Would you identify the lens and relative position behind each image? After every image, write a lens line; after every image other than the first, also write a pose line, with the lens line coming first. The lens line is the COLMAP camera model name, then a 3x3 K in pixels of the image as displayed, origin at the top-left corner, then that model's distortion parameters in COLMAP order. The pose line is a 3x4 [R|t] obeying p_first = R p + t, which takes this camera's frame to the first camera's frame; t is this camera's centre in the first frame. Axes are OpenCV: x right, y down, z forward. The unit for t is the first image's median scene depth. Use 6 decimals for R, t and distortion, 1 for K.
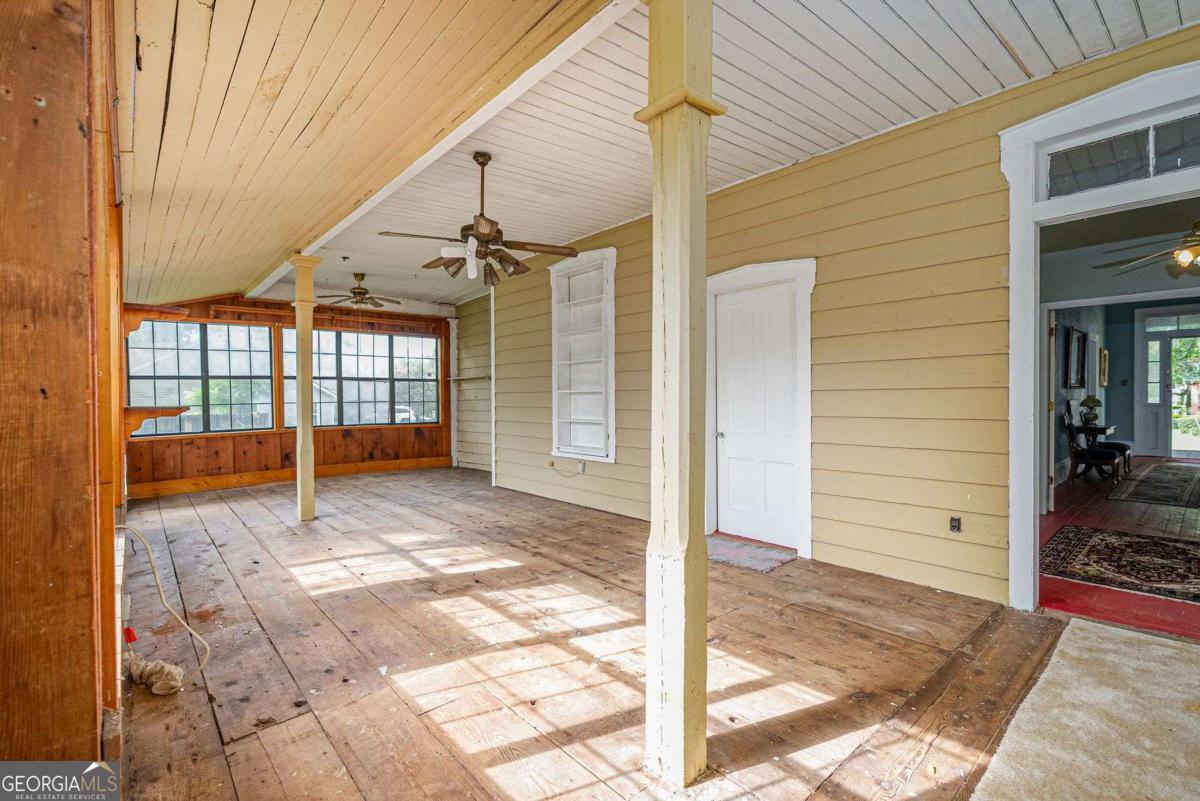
lens RADIAL K [[553.4, 0, 596.0], [0, 553.4, 400.9], [0, 0, 1]] dist [-0.002746, 0.000065]
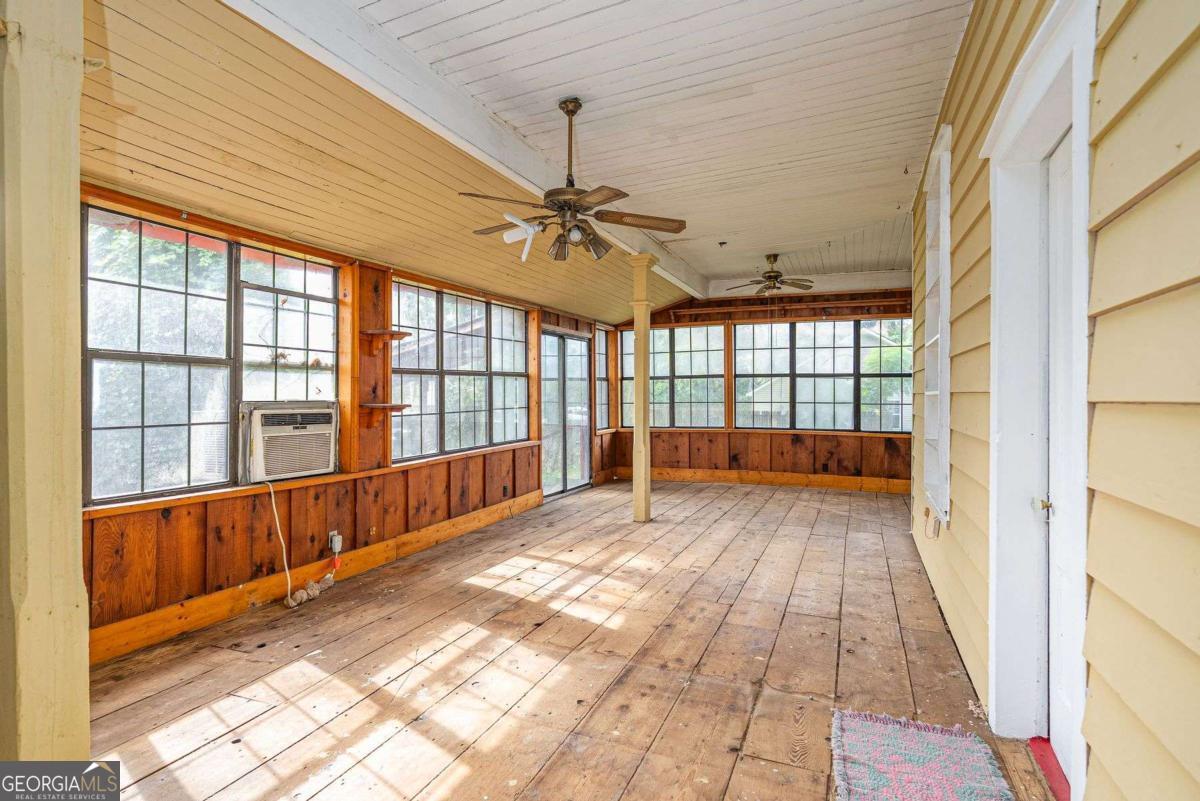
lens RADIAL K [[610.4, 0, 586.6], [0, 610.4, 393.3], [0, 0, 1]] dist [-0.004409, 0.001289]
pose [[0.425121, 0.007265, -0.905107, 0.333018], [-0.013645, 0.999906, 0.001617, -0.011278], [0.905034, 0.011663, 0.425180, 0.350650]]
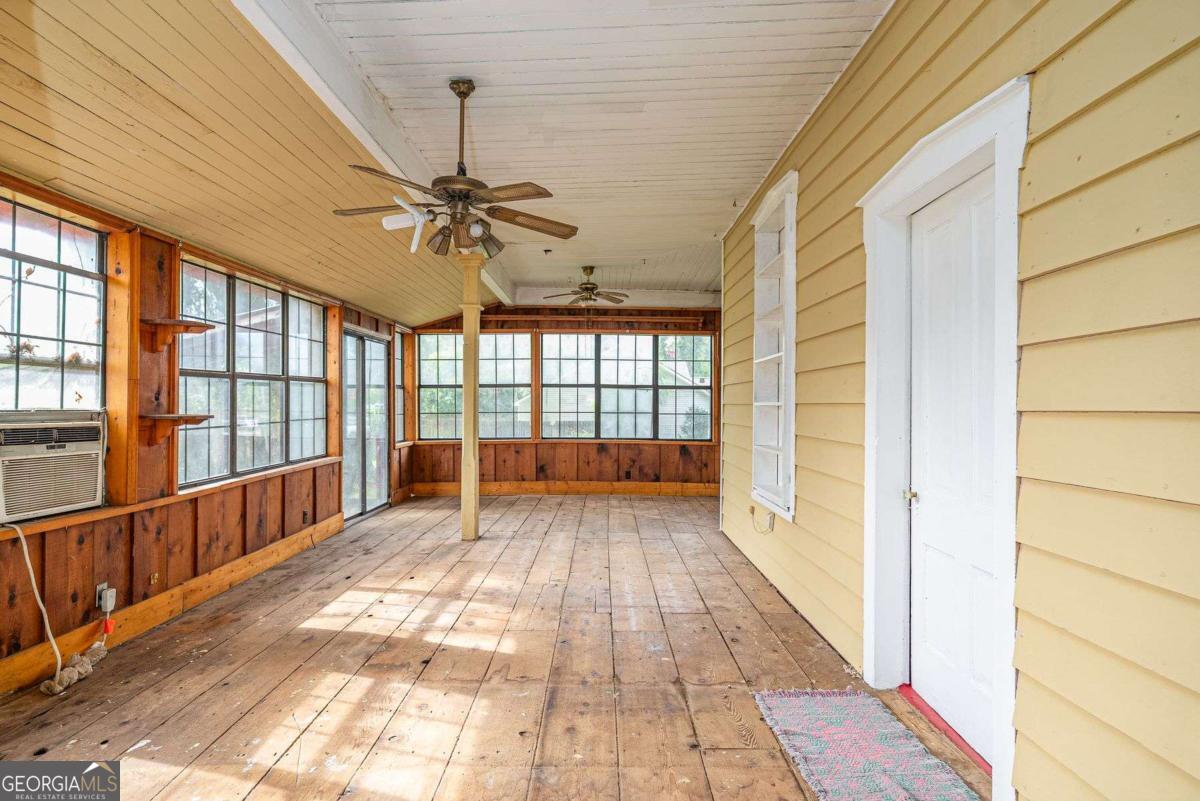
lens RADIAL K [[639.6, 0, 600.0], [0, 639.6, 400.5], [0, 0, 1]] dist [-0.002942, 0.001746]
pose [[0.754388, 0.007941, -0.656381, 0.268659], [-0.018639, 0.999783, -0.009326, -0.009021], [0.656164, 0.019270, 0.754372, 0.262554]]
